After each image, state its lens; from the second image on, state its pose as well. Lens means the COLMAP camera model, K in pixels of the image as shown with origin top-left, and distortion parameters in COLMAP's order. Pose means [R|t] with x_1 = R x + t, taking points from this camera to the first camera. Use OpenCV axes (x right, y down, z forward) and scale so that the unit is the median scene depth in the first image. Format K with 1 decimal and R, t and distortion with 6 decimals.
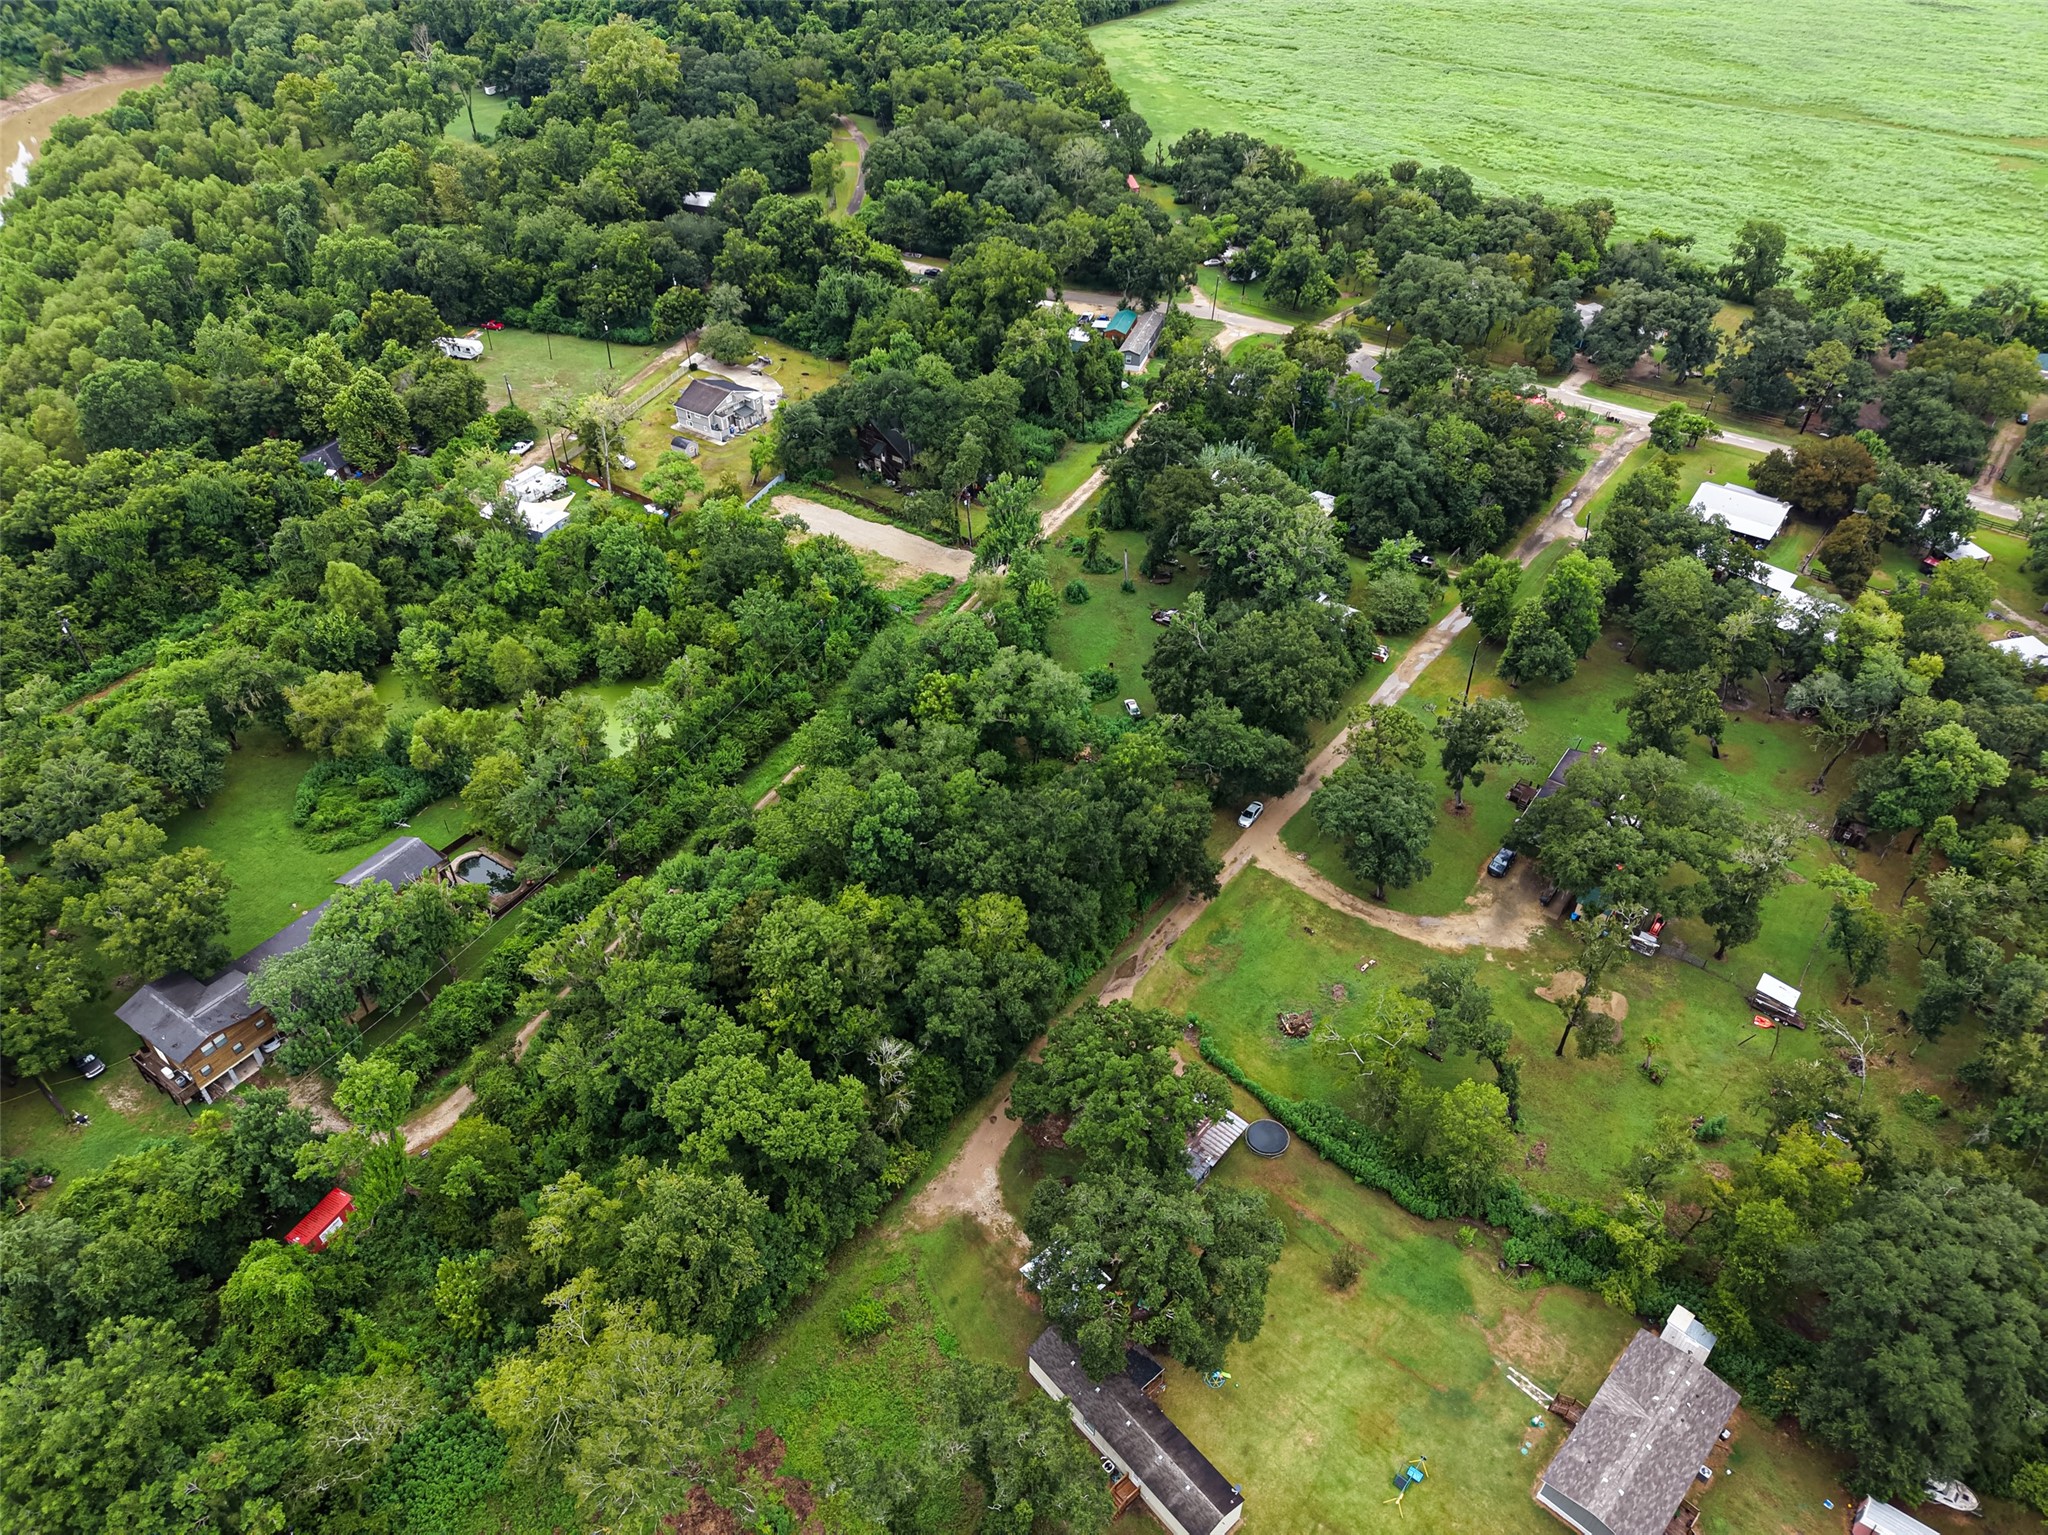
lens RADIAL K [[1374.4, 0, 1024.0], [0, 1374.4, 767.5], [0, 0, 1]] dist [0.018840, -0.014136]
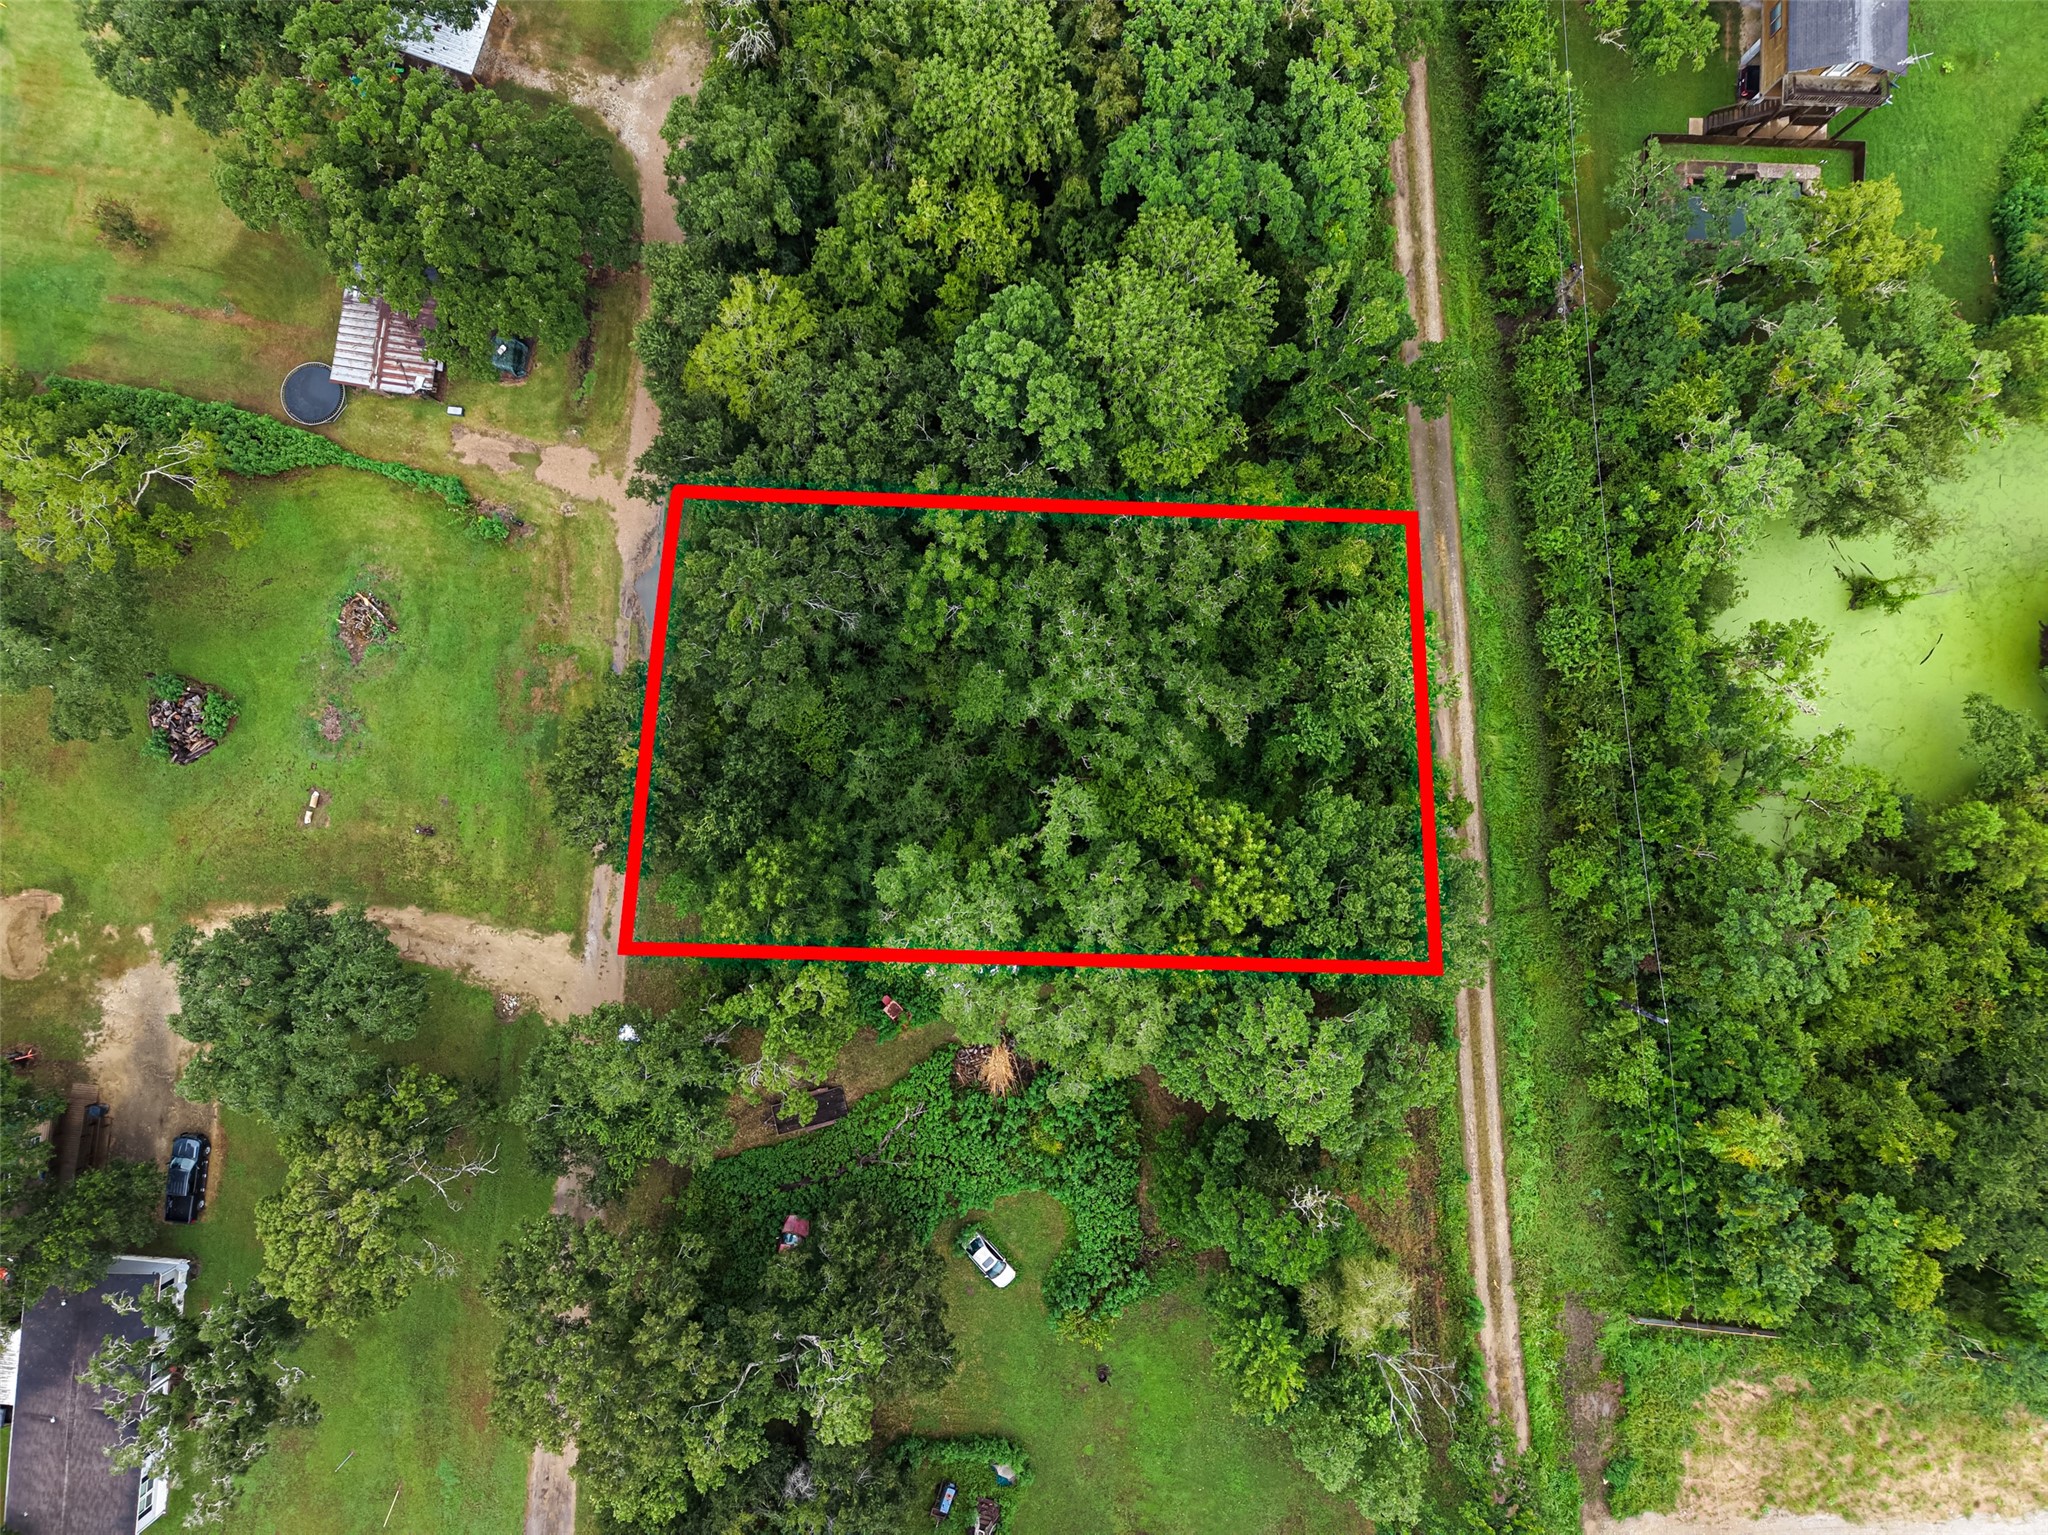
lens RADIAL K [[1374.4, 0, 1024.0], [0, 1374.4, 767.5], [0, 0, 1]] dist [0.018840, -0.014136]
pose [[-0.852820, 0.522186, -0.004532, -0.007366], [-0.324375, -0.522919, 0.788249, -0.153107], [0.409243, 0.673704, 0.615340, 0.273385]]
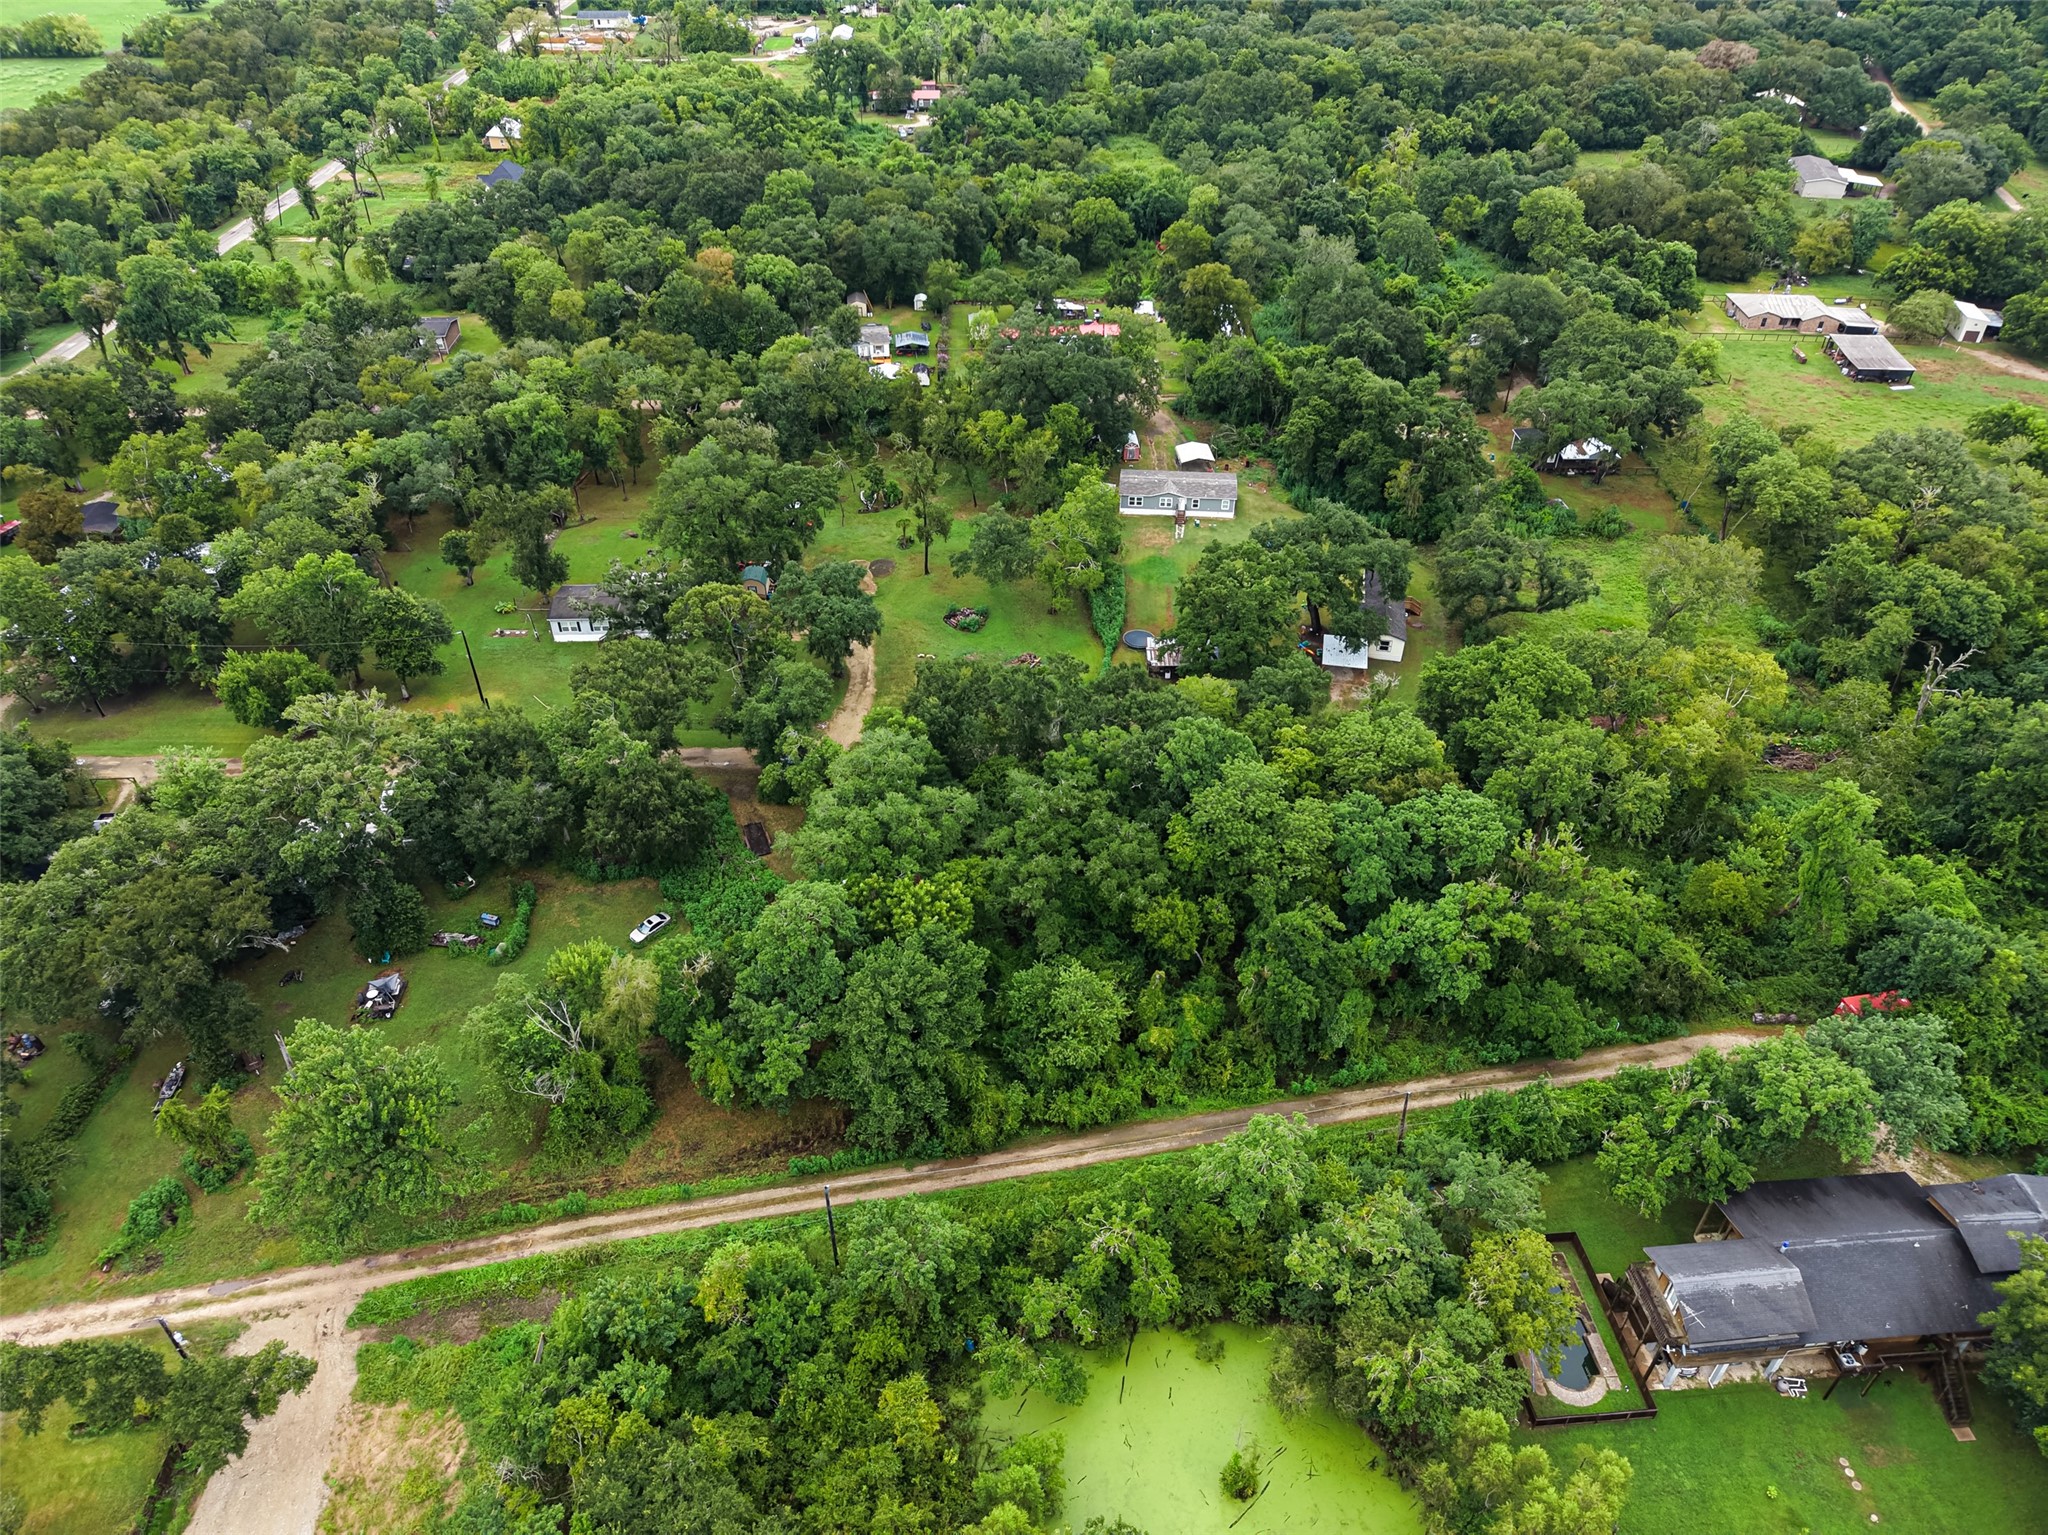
lens RADIAL K [[1374.4, 0, 1024.0], [0, 1374.4, 767.5], [0, 0, 1]] dist [0.018840, -0.014136]
pose [[-0.624082, -0.474389, 0.620868, -0.200344], [0.487770, 0.384223, 0.783870, -0.244639], [-0.610411, 0.792040, -0.008394, 0.377900]]
